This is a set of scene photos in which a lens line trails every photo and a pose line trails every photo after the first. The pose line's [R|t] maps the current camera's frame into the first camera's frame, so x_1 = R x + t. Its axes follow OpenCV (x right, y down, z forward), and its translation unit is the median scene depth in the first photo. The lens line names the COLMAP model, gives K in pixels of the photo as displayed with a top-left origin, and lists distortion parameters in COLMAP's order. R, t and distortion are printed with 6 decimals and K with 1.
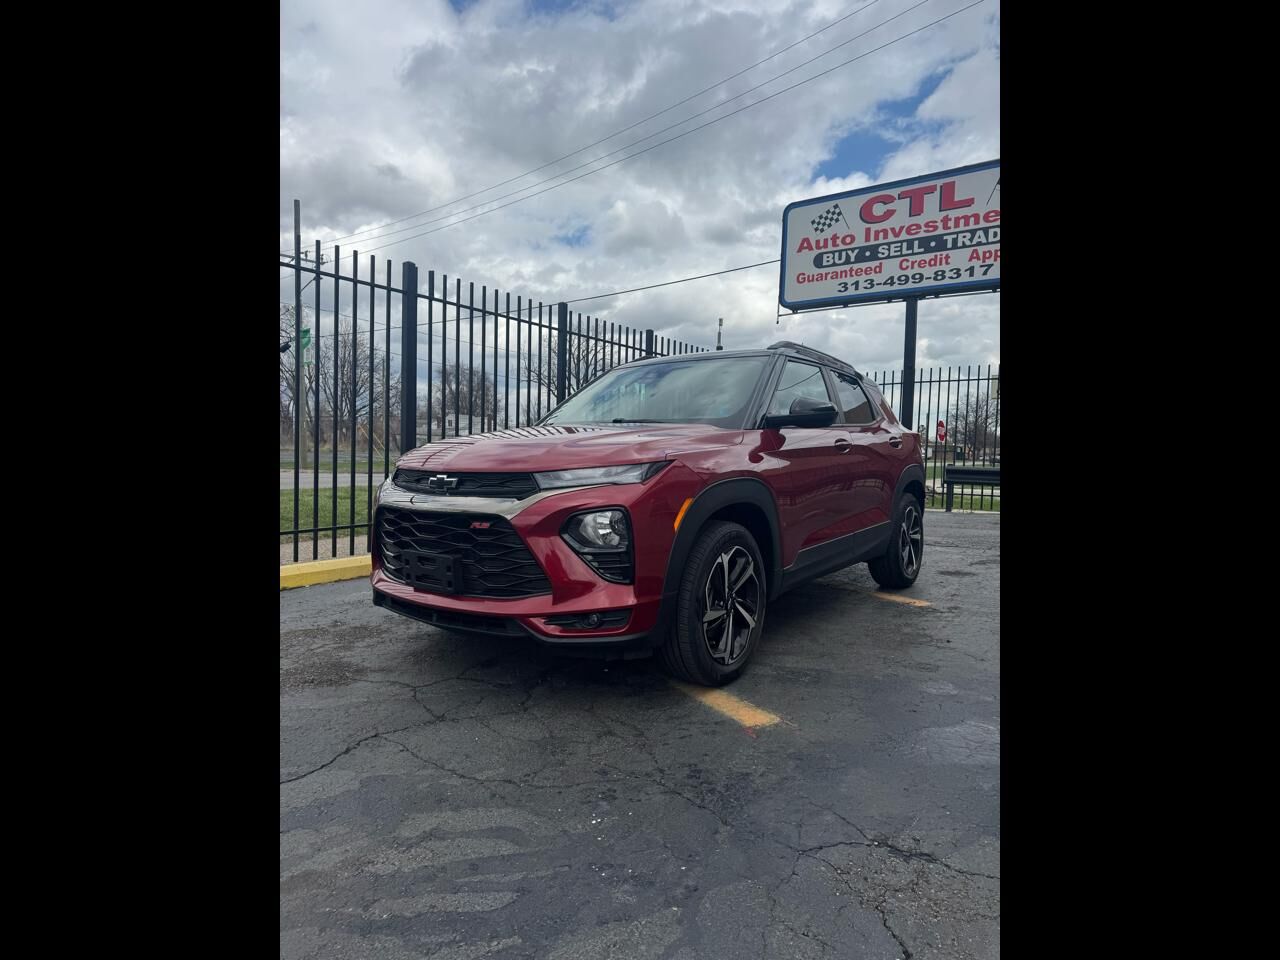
lens RADIAL K [[675.9, 0, 635.2], [0, 675.9, 481.1], [0, 0, 1]] dist [0.002527, -0.000872]
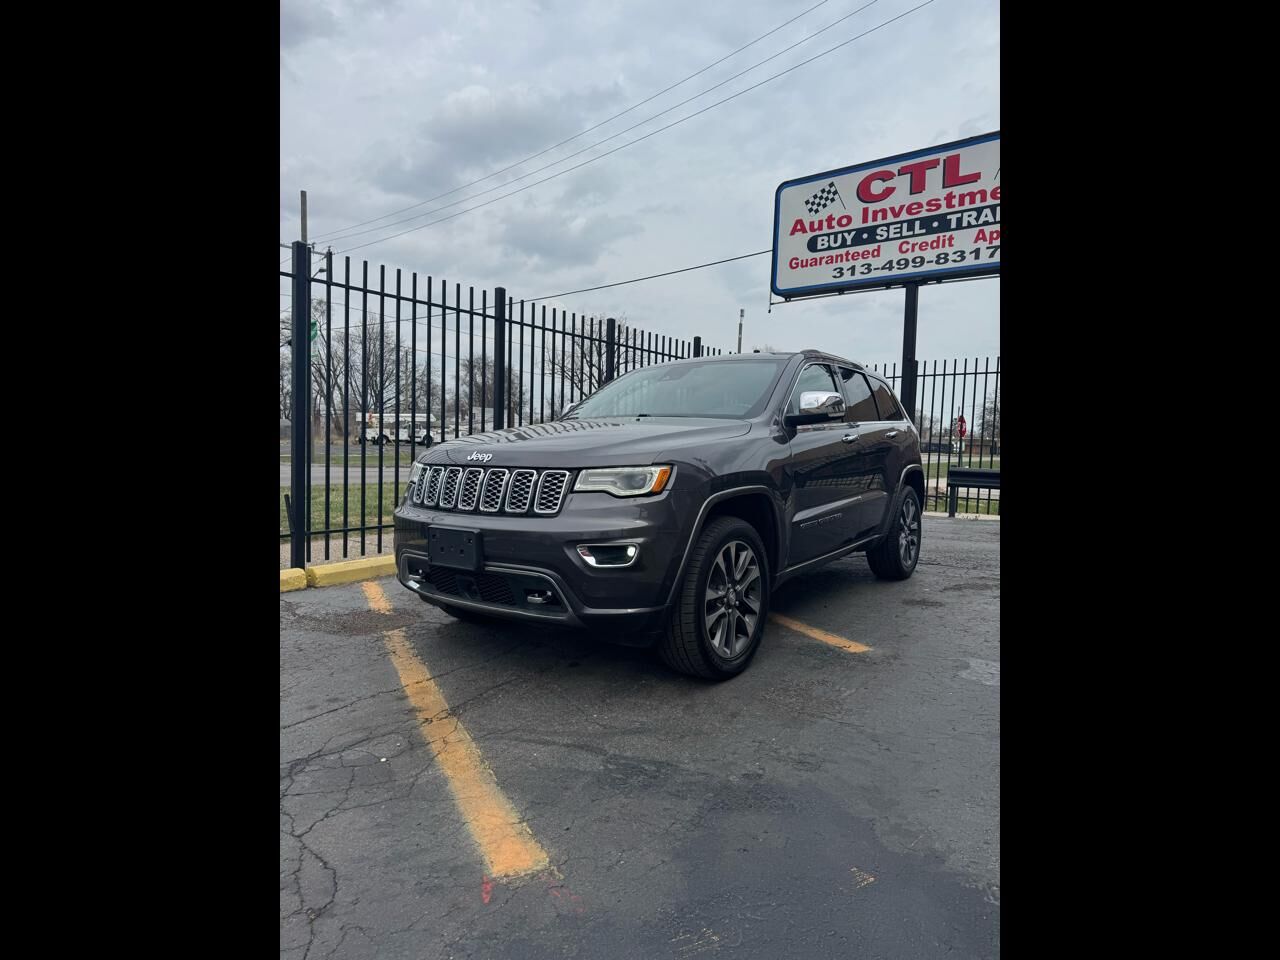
lens RADIAL K [[668.8, 0, 640.0], [0, 668.8, 480.0], [0, 0, 1]] dist [-0.002423, -0.001090]
pose [[0.999173, 0.006754, -0.040096, 0.078519], [-0.006293, 0.999913, 0.011593, -0.013606], [0.040171, -0.011331, 0.999129, 0.078611]]
